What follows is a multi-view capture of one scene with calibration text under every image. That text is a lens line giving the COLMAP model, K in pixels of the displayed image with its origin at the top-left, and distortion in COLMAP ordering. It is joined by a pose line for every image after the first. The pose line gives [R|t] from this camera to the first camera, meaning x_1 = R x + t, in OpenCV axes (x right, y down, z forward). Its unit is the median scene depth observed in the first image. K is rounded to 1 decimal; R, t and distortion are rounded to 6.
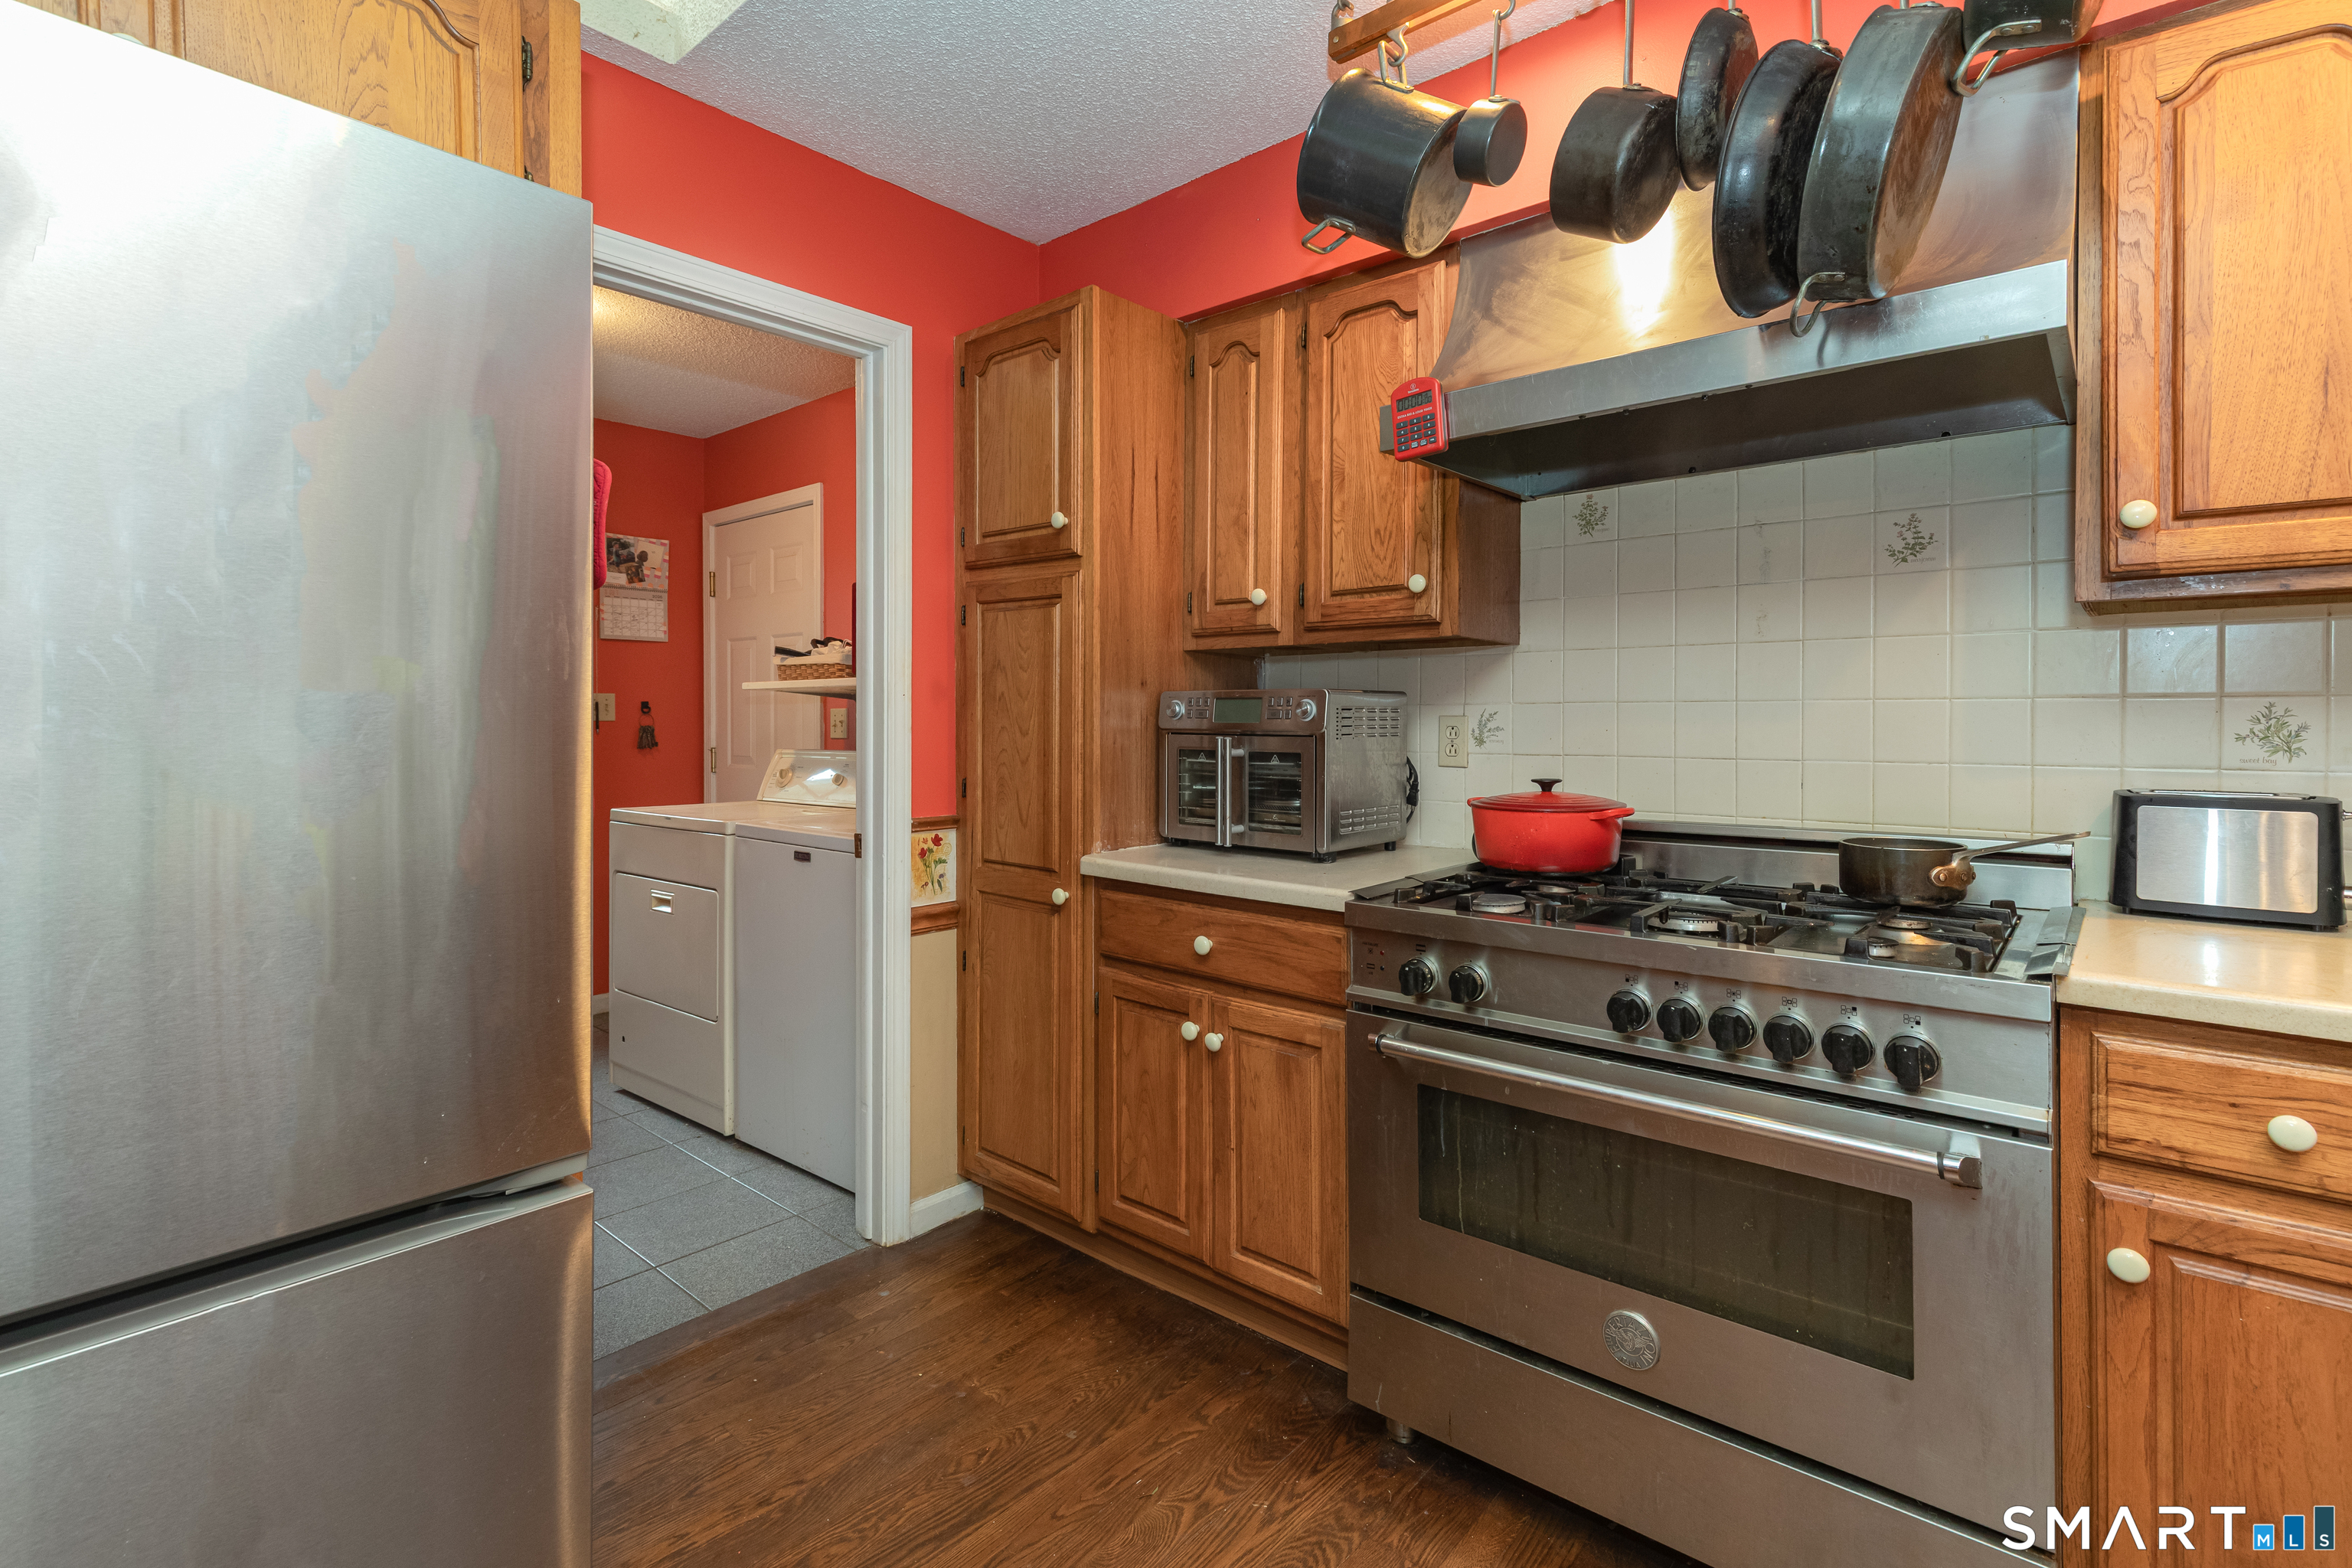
lens RADIAL K [[1089.8, 0, 1182.6], [0, 1089.8, 728.2], [0, 0, 1]] dist [0.009085, -0.000293]
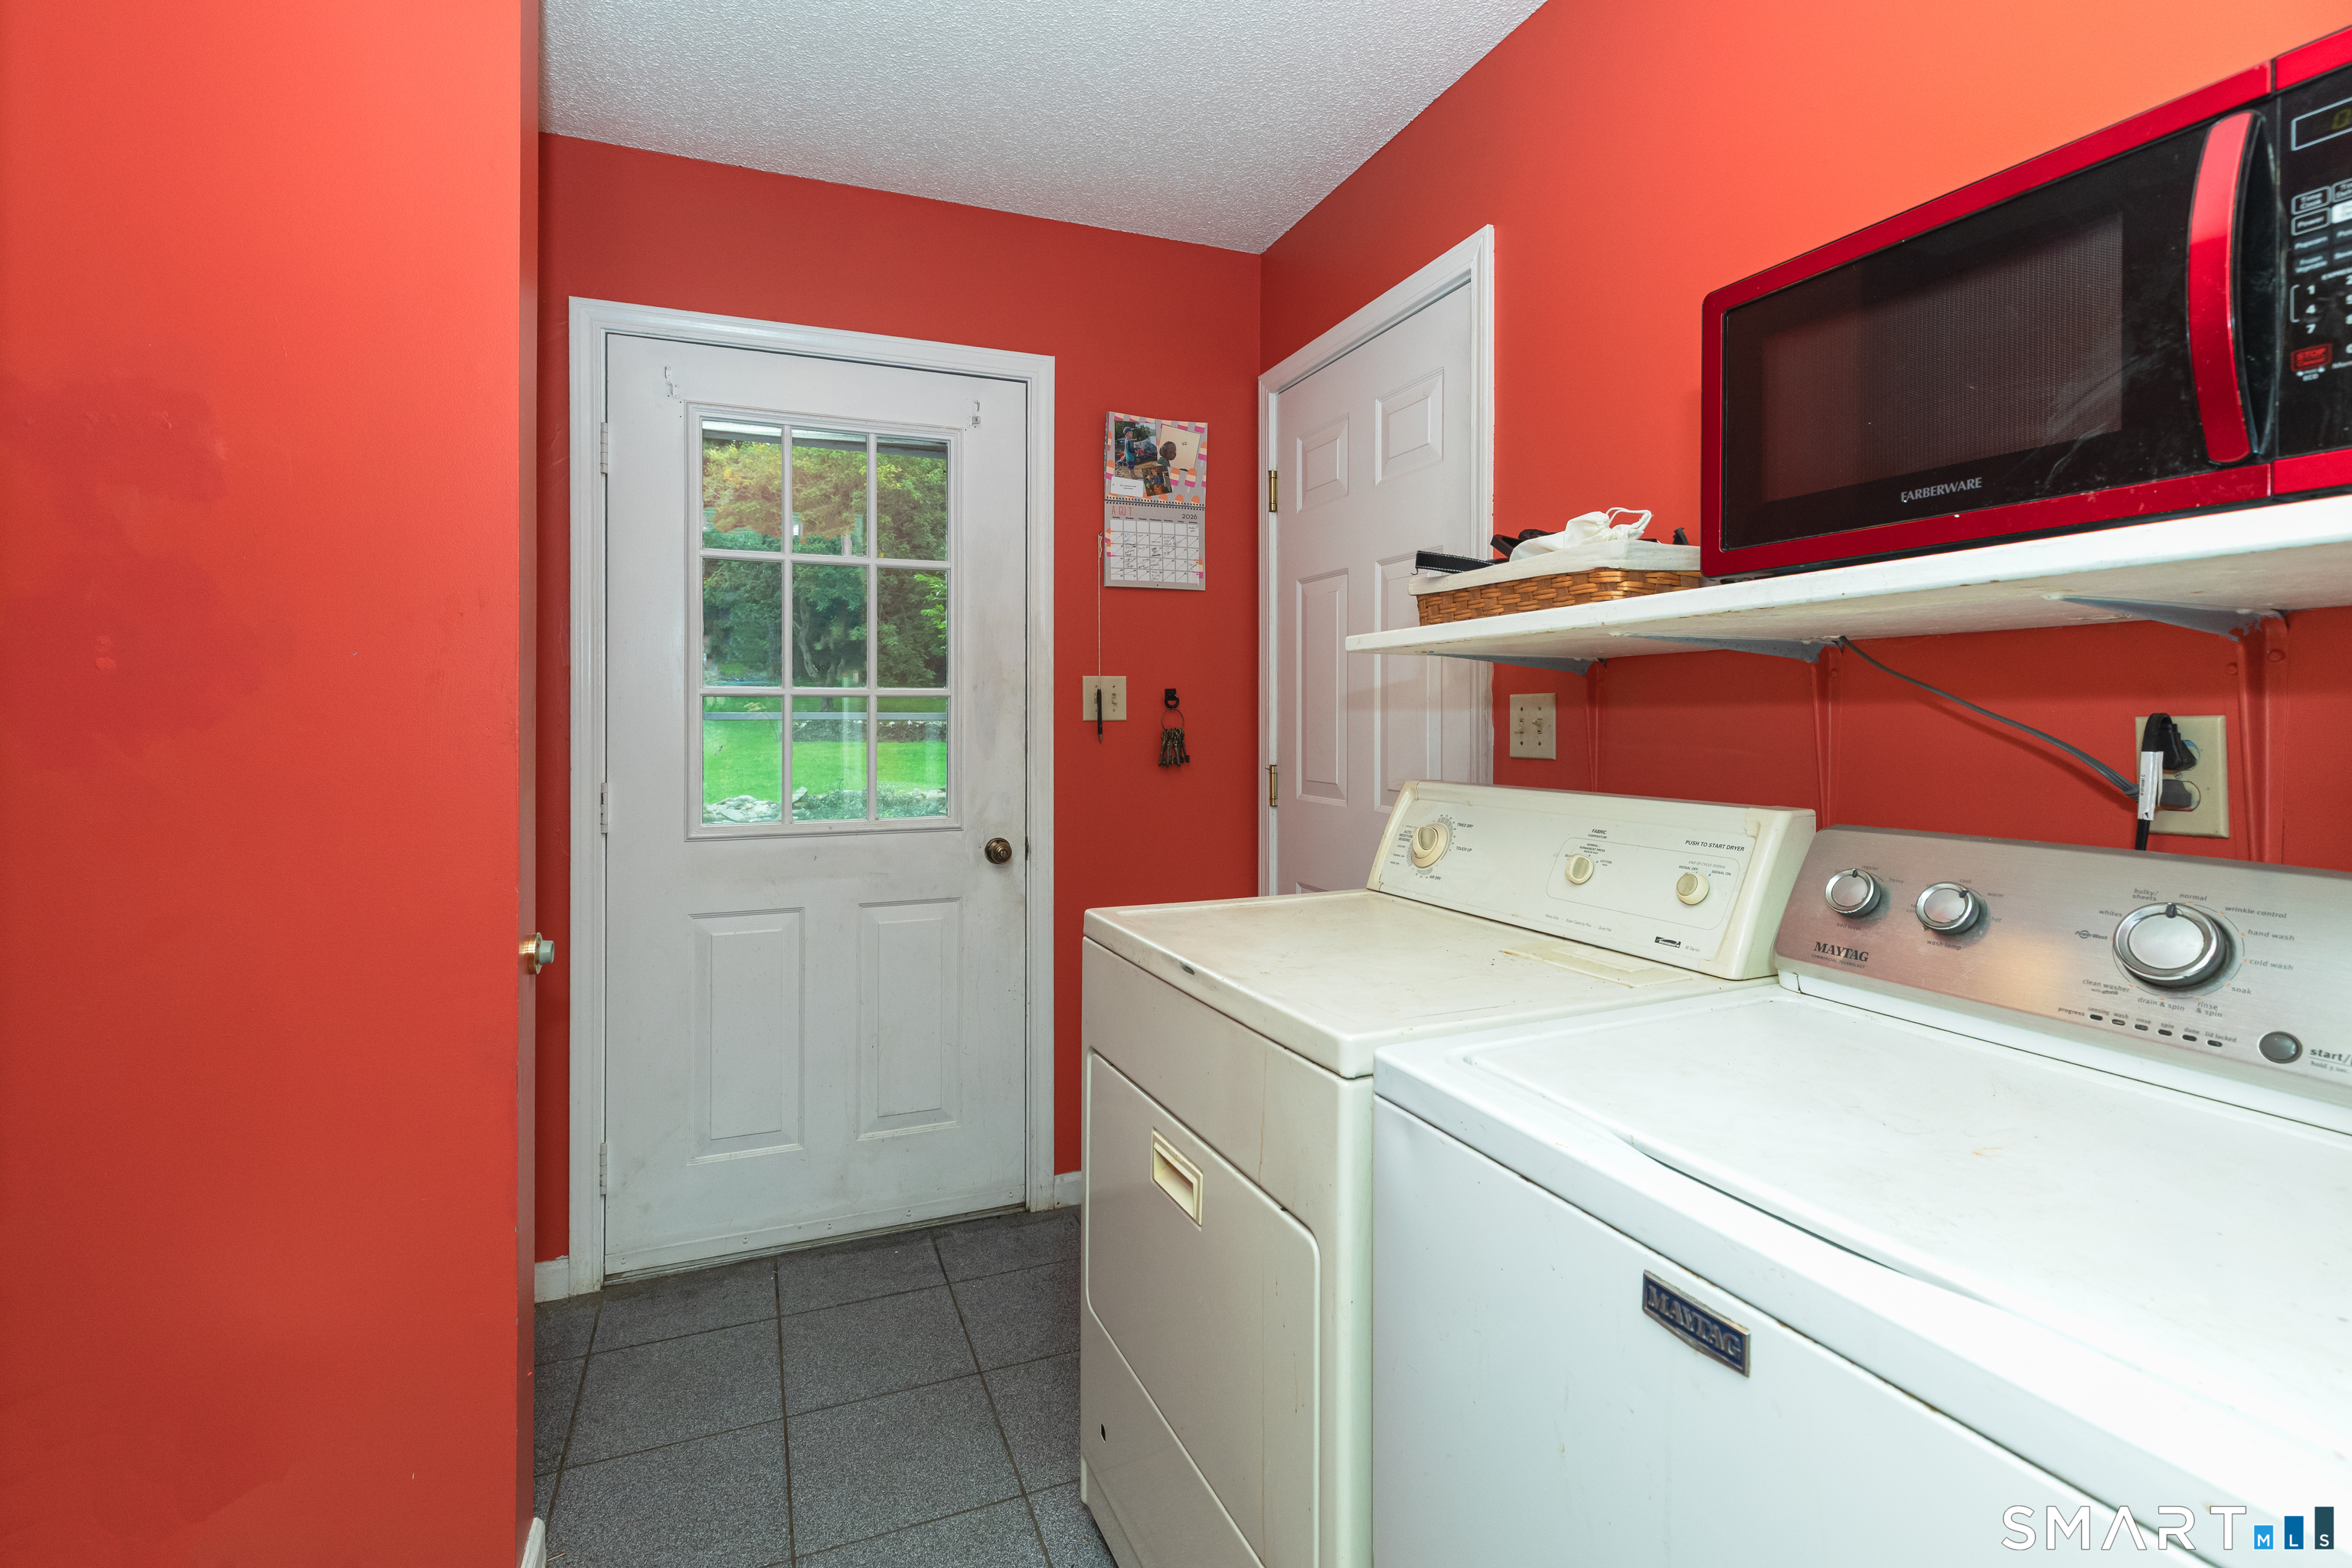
lens RADIAL K [[1089.8, 0, 1182.6], [0, 1089.8, 728.2], [0, 0, 1]] dist [0.009085, -0.000293]
pose [[0.889567, 0.001659, -0.456803, -0.211986], [-0.001845, 0.999998, 0.000040, -0.002804], [0.456802, 0.000807, 0.889568, 0.469438]]
